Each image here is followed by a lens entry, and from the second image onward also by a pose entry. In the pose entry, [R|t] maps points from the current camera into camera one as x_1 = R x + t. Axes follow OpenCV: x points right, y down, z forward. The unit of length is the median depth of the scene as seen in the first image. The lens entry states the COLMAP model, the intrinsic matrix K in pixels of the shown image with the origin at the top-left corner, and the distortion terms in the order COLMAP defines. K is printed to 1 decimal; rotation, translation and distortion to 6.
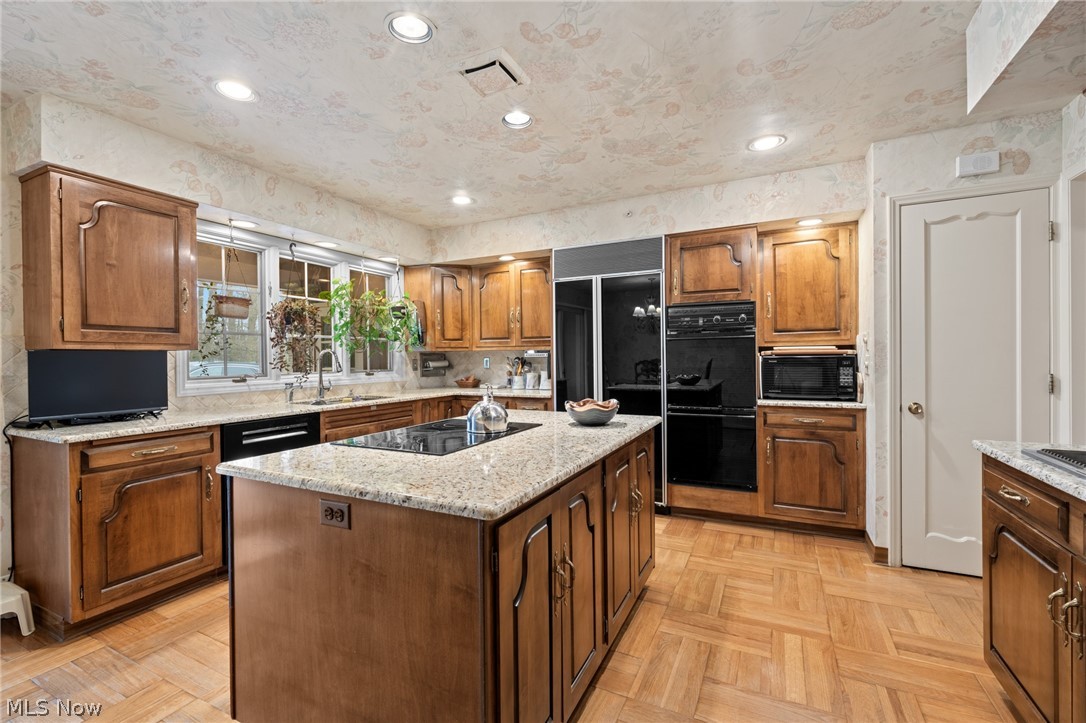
lens RADIAL K [[472.6, 0, 542.7], [0, 472.6, 360.4], [0, 0, 1]] dist [0.001977, -0.001370]
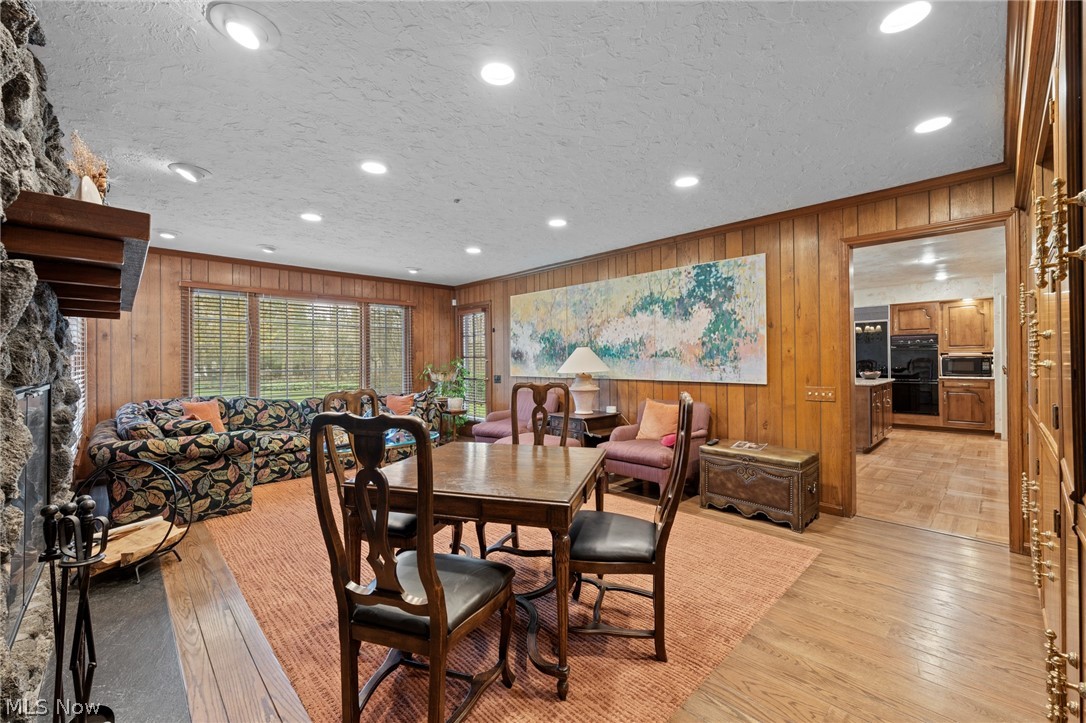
lens RADIAL K [[445.3, 0, 544.4], [0, 445.3, 360.2], [0, 0, 1]] dist [0.002707, 0.000358]
pose [[0.944852, 0.000291, -0.327496, -0.653026], [-0.001098, 0.999997, -0.002277, 0.012092], [0.327495, 0.002511, 0.944850, -1.688283]]
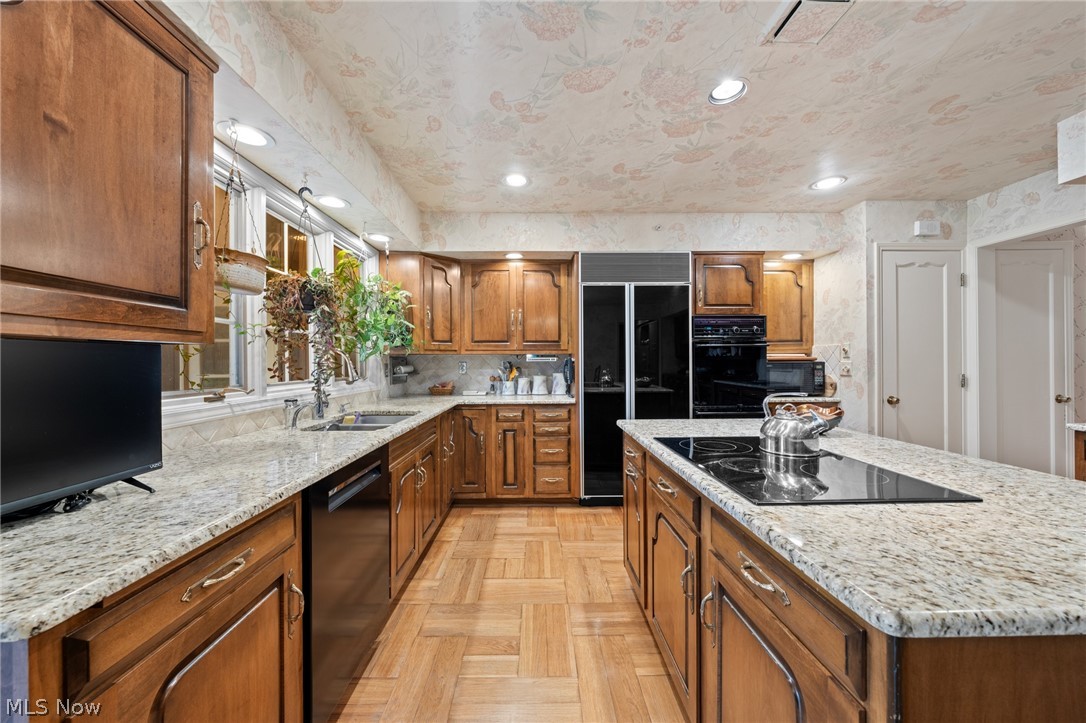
lens RADIAL K [[390.9, 0, 542.0], [0, 390.9, 360.5], [0, 0, 1]] dist [-0.004652, -0.000010]
pose [[0.887595, 0.005919, 0.460586, -0.497441], [-0.000431, 0.999928, -0.012018, 0.000585], [-0.460624, 0.010469, 0.887534, 0.374017]]
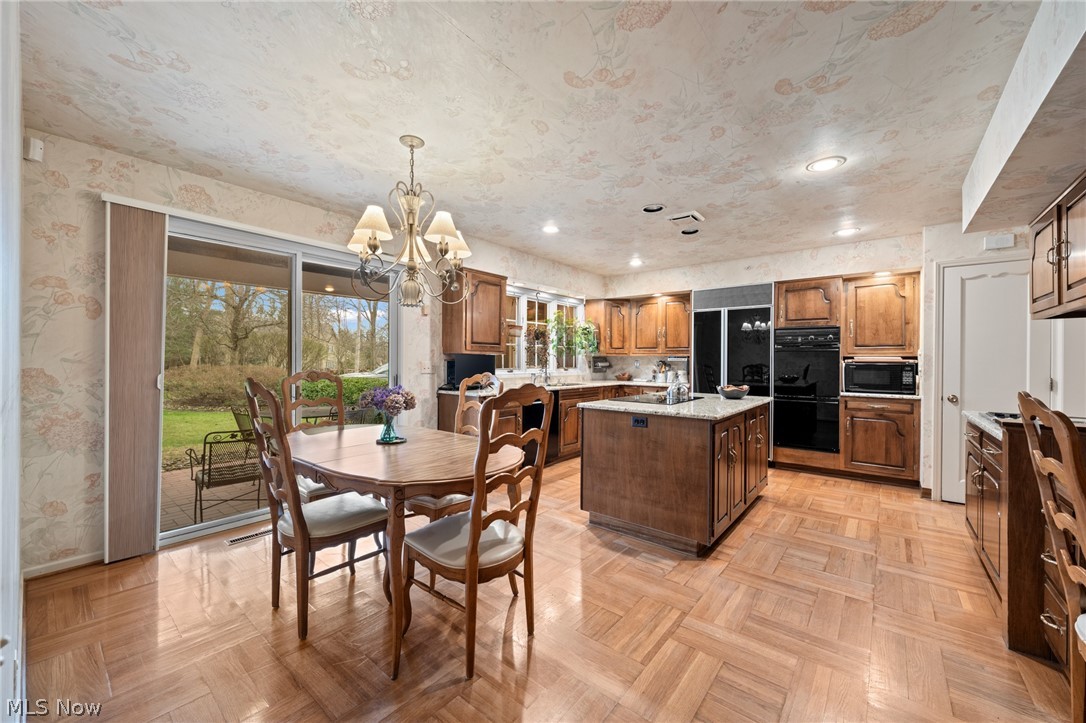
lens RADIAL K [[422.8, 0, 540.8], [0, 422.8, 360.6], [0, 0, 1]] dist [-0.003365, 0.000275]
pose [[0.974610, 0.017210, -0.223247, -0.174351], [-0.018056, 0.999835, -0.001747, 0.003021], [0.223180, 0.005733, 0.974760, -0.514357]]
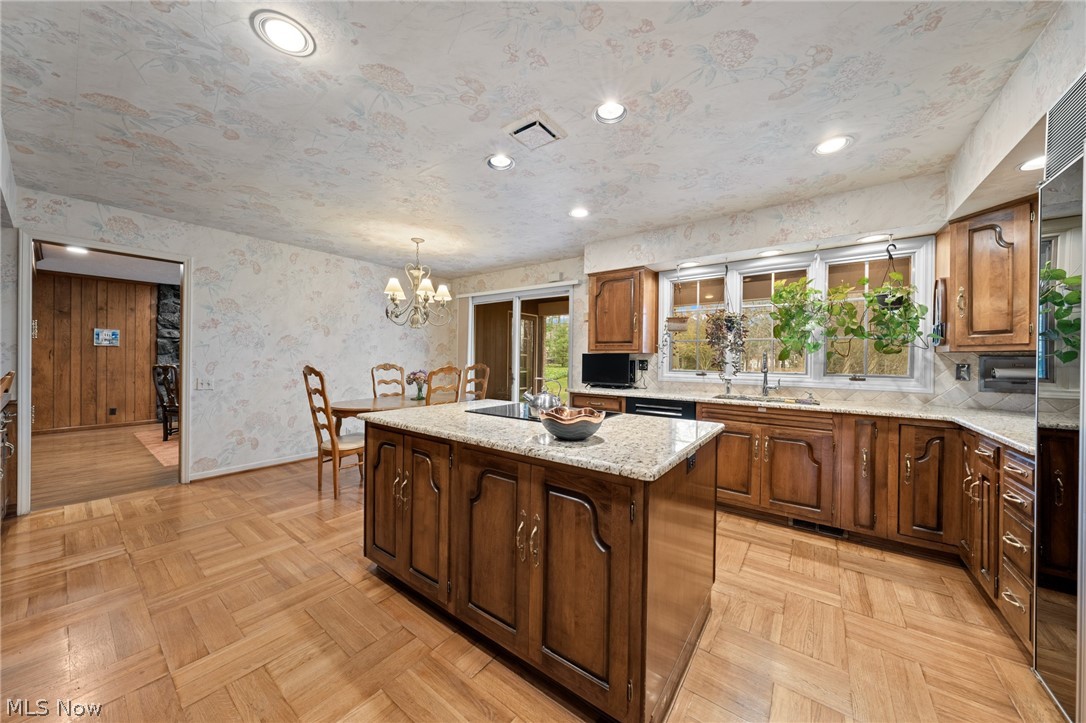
lens RADIAL K [[365.9, 0, 538.6], [0, 365.9, 361.1], [0, 0, 1]] dist [-0.006288, 0.000044]
pose [[-0.187299, 0.015359, -0.982183, 0.512136], [-0.015225, 0.999712, 0.018536, -0.009687], [0.982185, 0.018425, -0.187012, 0.722599]]
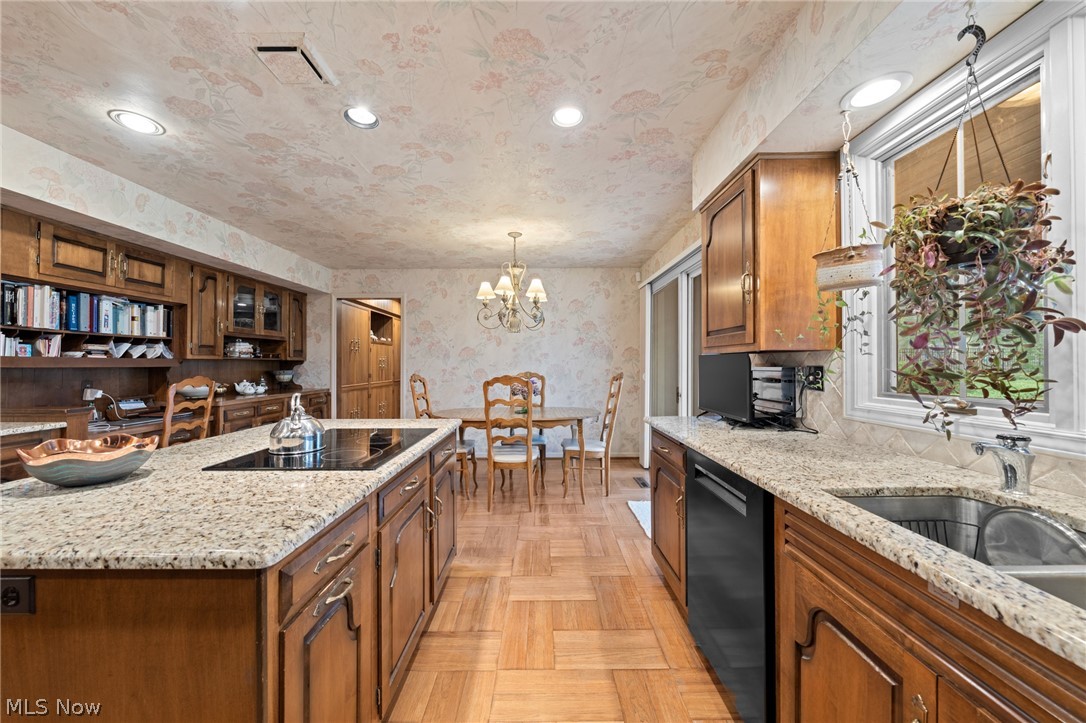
lens RADIAL K [[390.9, 0, 539.7], [0, 390.9, 361.7], [0, 0, 1]] dist [-0.004652, -0.000010]
pose [[-0.896489, 0.009847, -0.442956, -0.122042], [0.008626, 0.999951, 0.004771, -0.008453], [0.442982, 0.000456, -0.896530, 1.143682]]
